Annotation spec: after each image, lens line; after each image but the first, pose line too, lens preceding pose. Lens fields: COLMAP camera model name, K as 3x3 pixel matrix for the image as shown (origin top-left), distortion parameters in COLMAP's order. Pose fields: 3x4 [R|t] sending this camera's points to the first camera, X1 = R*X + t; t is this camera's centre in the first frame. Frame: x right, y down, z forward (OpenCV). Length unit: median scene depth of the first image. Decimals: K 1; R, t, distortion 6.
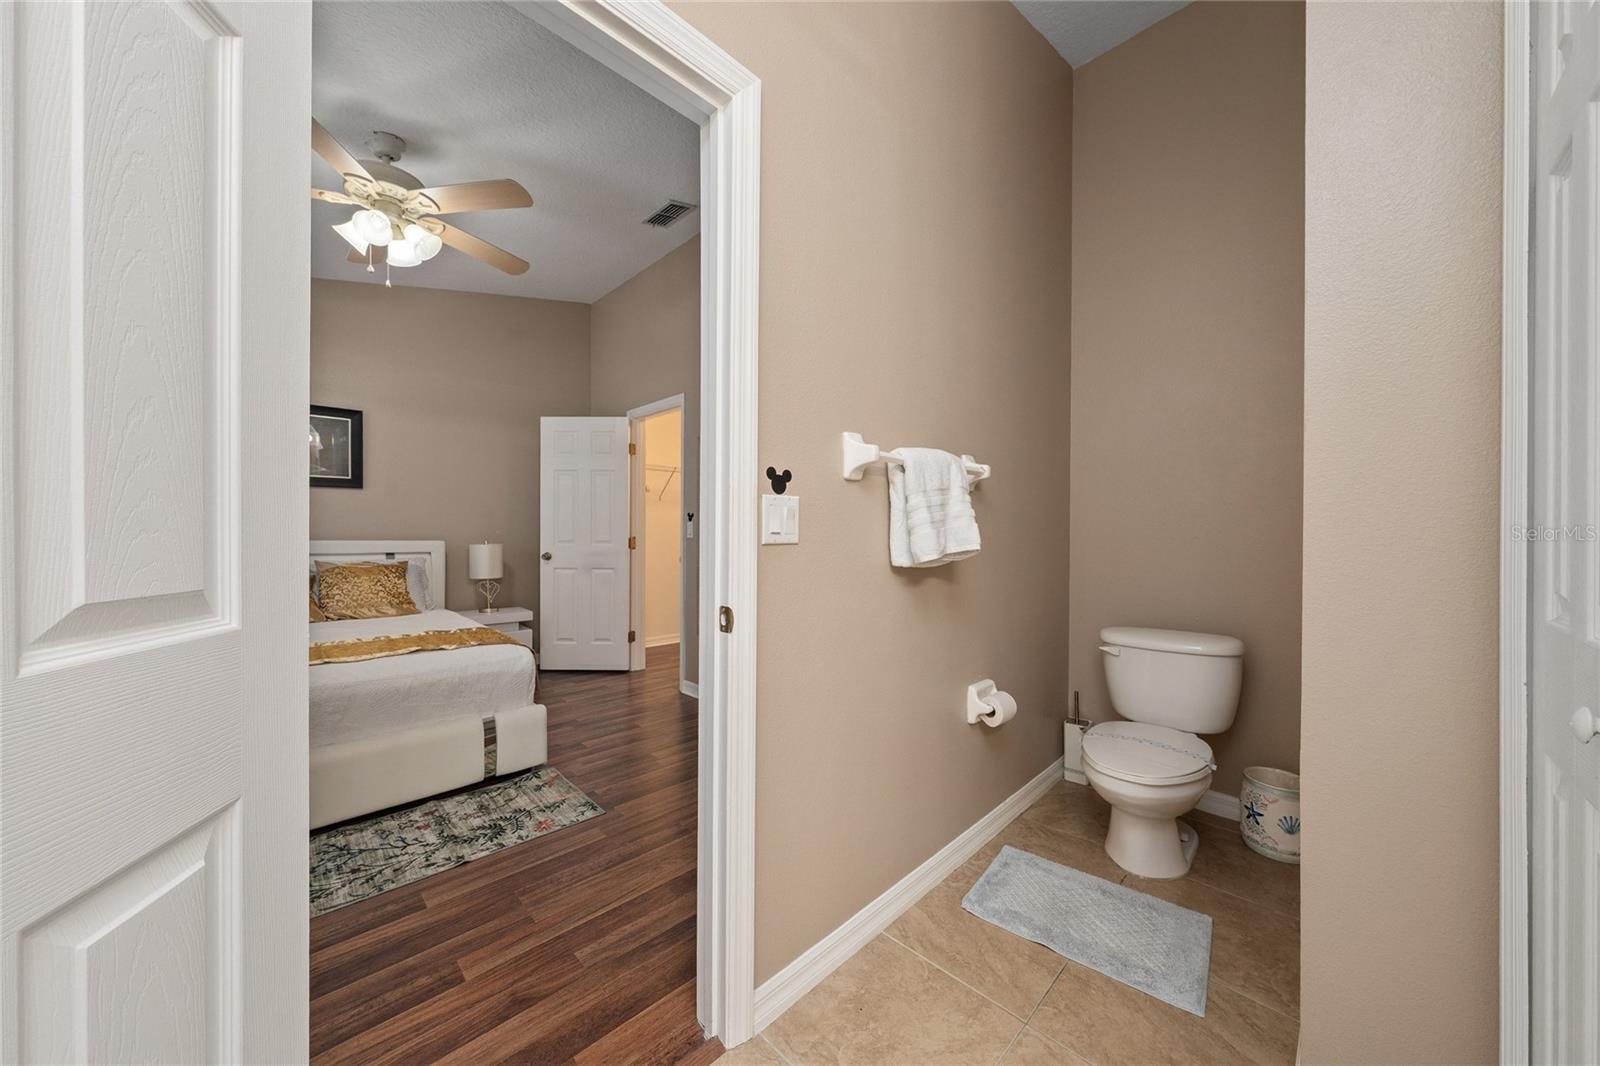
lens RADIAL K [[546.4, 0, 802.2], [0, 546.4, 535.8], [0, 0, 1]] dist [-0.002560, -0.000303]
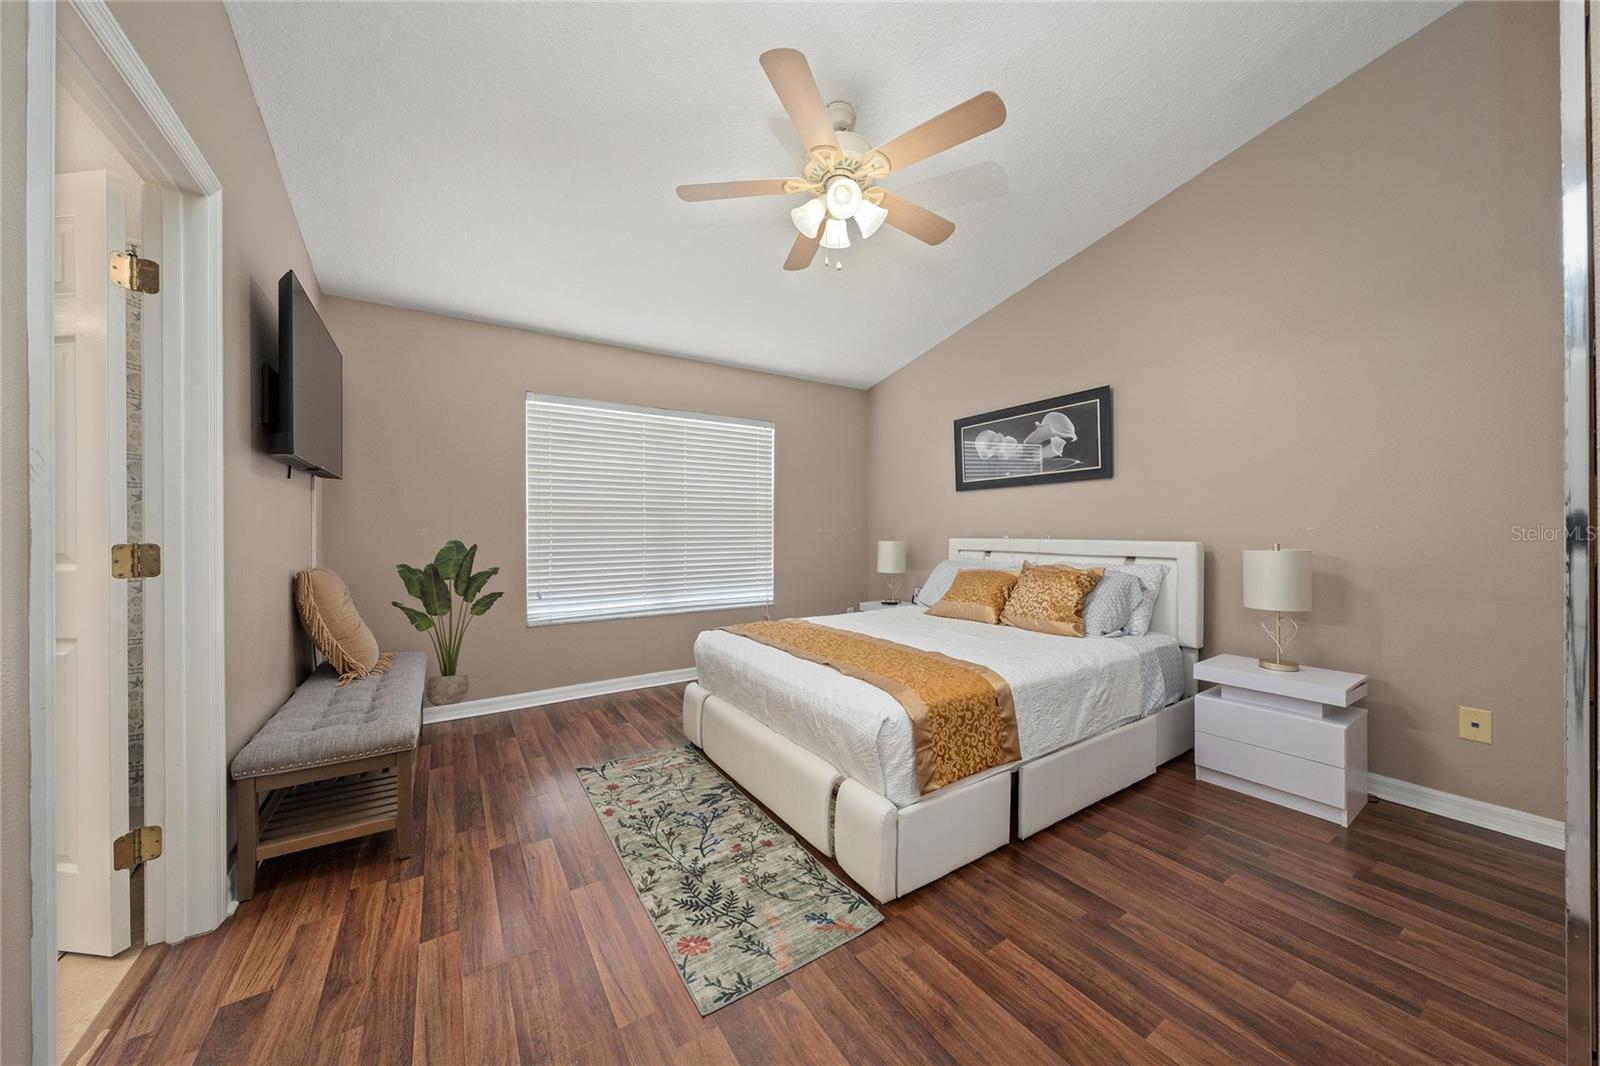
lens RADIAL K [[546.4, 0, 804.6], [0, 546.4, 528.2], [0, 0, 1]] dist [-0.002560, -0.000303]
pose [[-0.206804, -0.013733, -0.978286, 0.184710], [0.001210, 0.999897, -0.014292, 0.003416], [0.978382, -0.004140, -0.206766, 1.229918]]
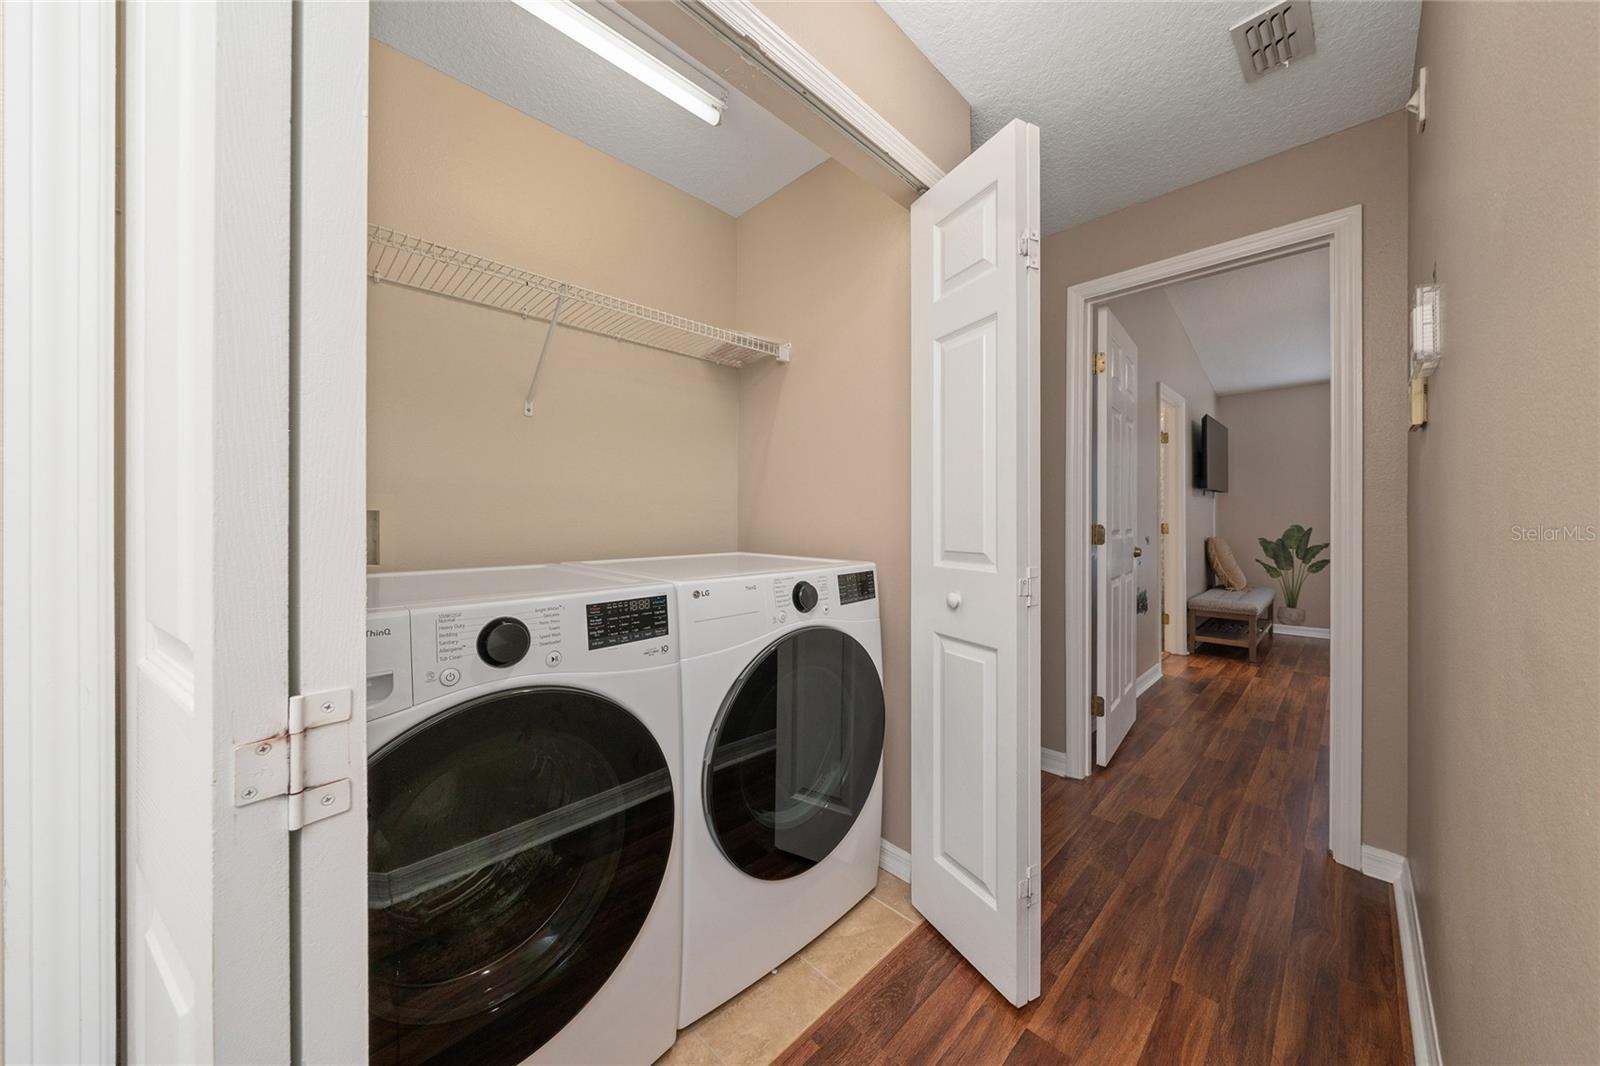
lens RADIAL K [[546.4, 0, 797.9], [0, 546.4, 515.5], [0, 0, 1]] dist [-0.002560, -0.000303]
pose [[-0.999848, -0.009760, 0.014435, 1.100405], [-0.009711, 0.999947, 0.003478, -0.013657], [-0.014469, 0.003338, -0.999890, 2.442908]]
